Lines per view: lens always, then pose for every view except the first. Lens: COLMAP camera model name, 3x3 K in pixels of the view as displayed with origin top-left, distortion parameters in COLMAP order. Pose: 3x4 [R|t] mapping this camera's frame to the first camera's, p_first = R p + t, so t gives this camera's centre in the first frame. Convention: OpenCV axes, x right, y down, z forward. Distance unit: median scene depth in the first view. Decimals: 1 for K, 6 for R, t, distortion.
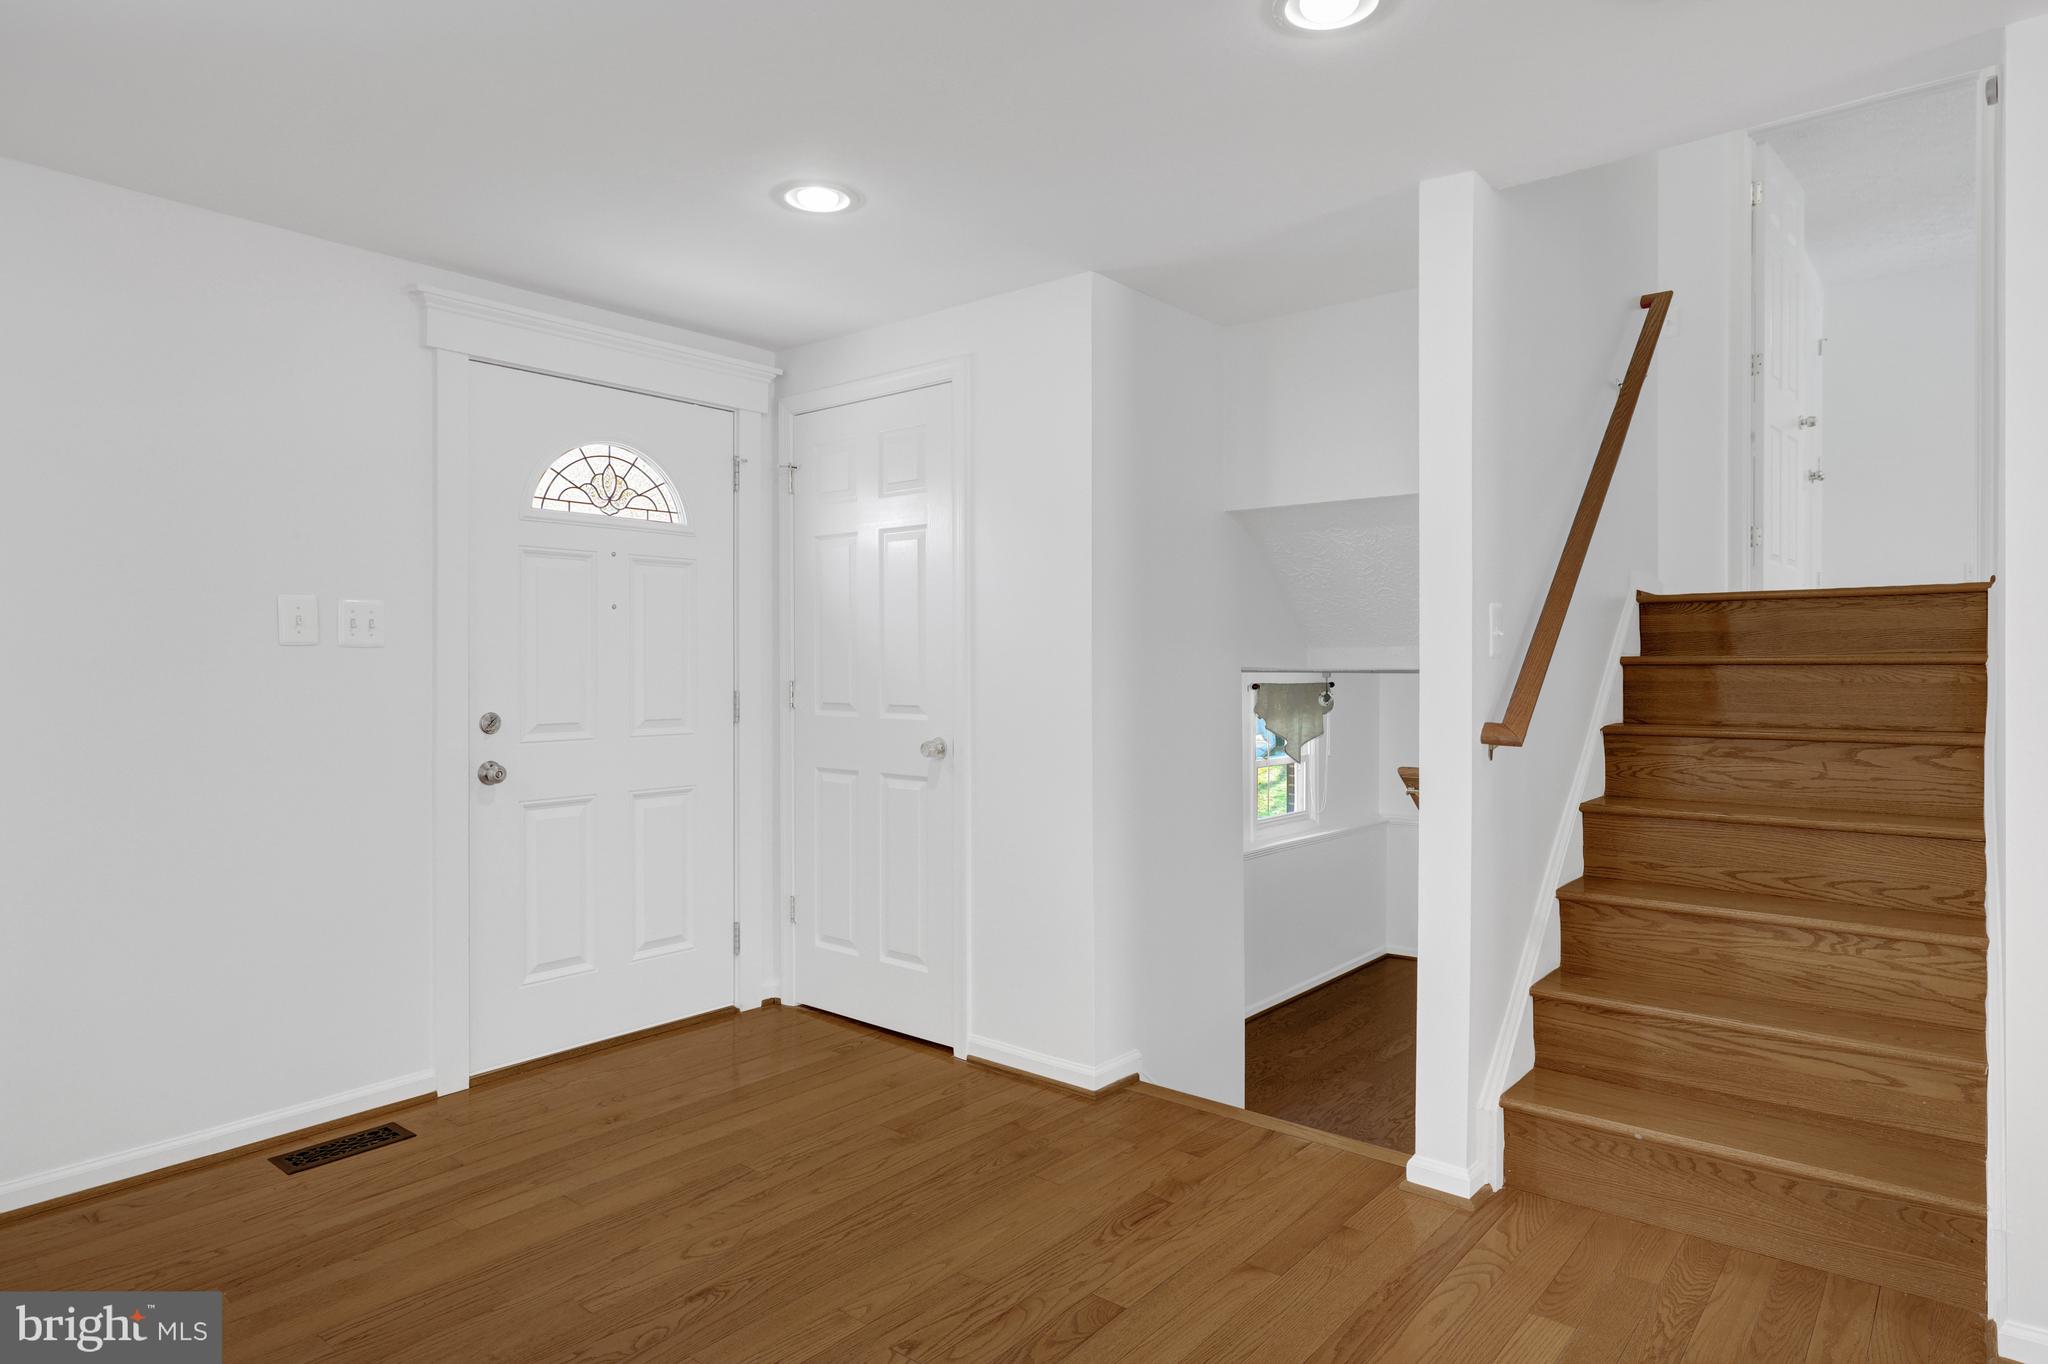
lens RADIAL K [[1177.9, 0, 1013.0], [0, 1177.9, 675.3], [0, 0, 1]] dist [0.004997, 0.000549]
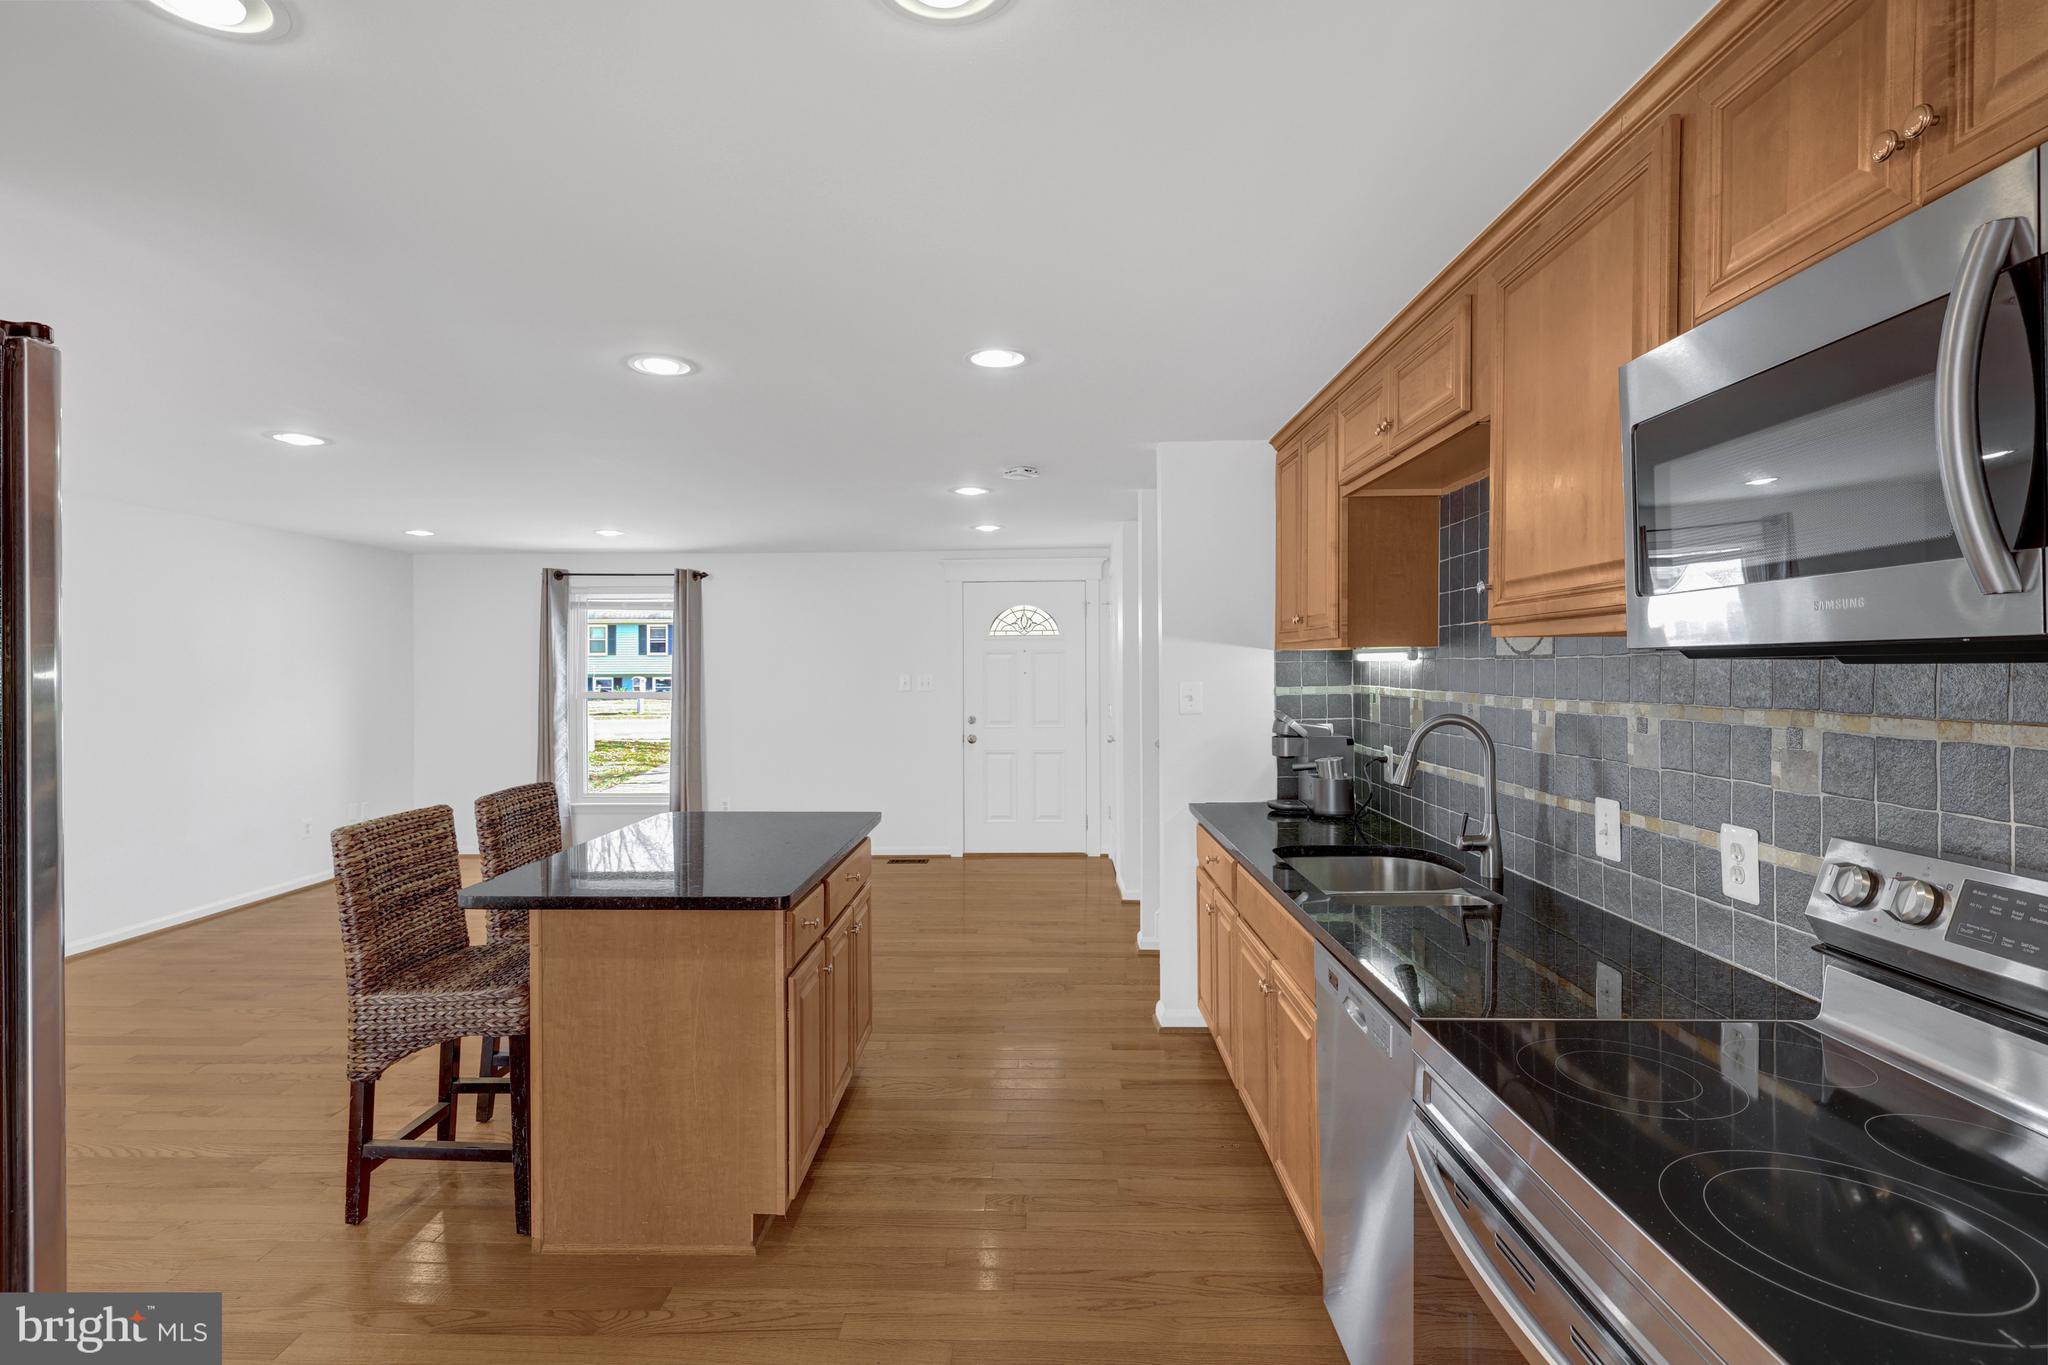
lens RADIAL K [[968.6, 0, 1015.3], [0, 968.6, 667.7], [0, 0, 1]] dist [0.009332, -0.000229]
pose [[0.612970, -0.007835, -0.790067, 1.375002], [0.002445, 0.999965, -0.008019, -0.060507], [0.790102, 0.002984, 0.612968, -0.251174]]
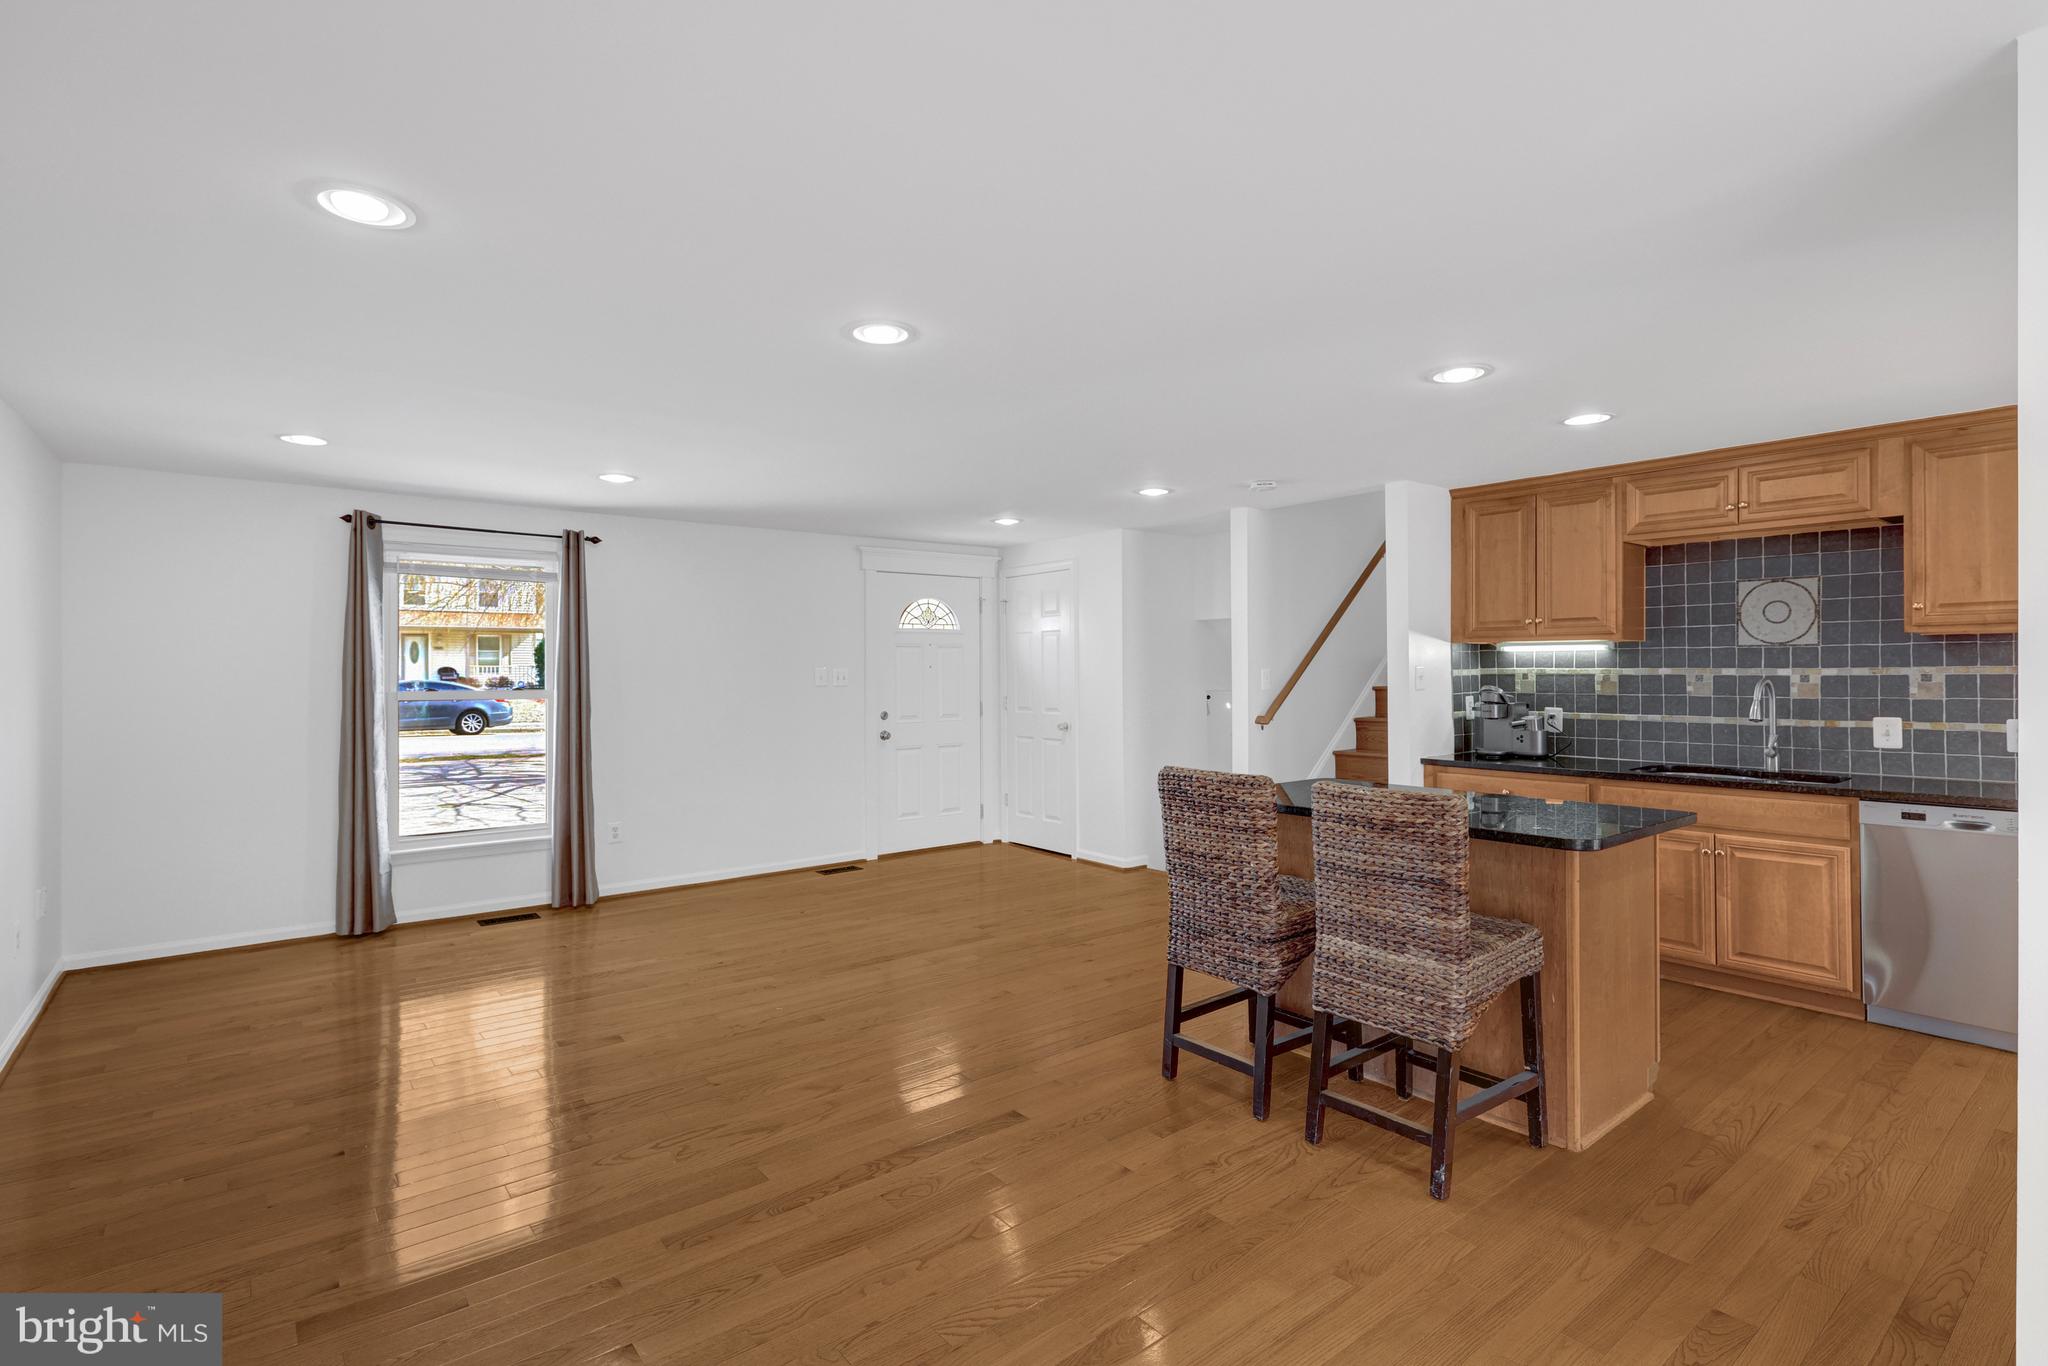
lens RADIAL K [[968.6, 0, 1023.6], [0, 968.6, 656.6], [0, 0, 1]] dist [0.009332, -0.000229]
pose [[0.978225, -0.012513, -0.207171, 0.288924], [0.007843, 0.999697, -0.023349, -0.036171], [0.207400, 0.021215, 0.978026, -1.006092]]
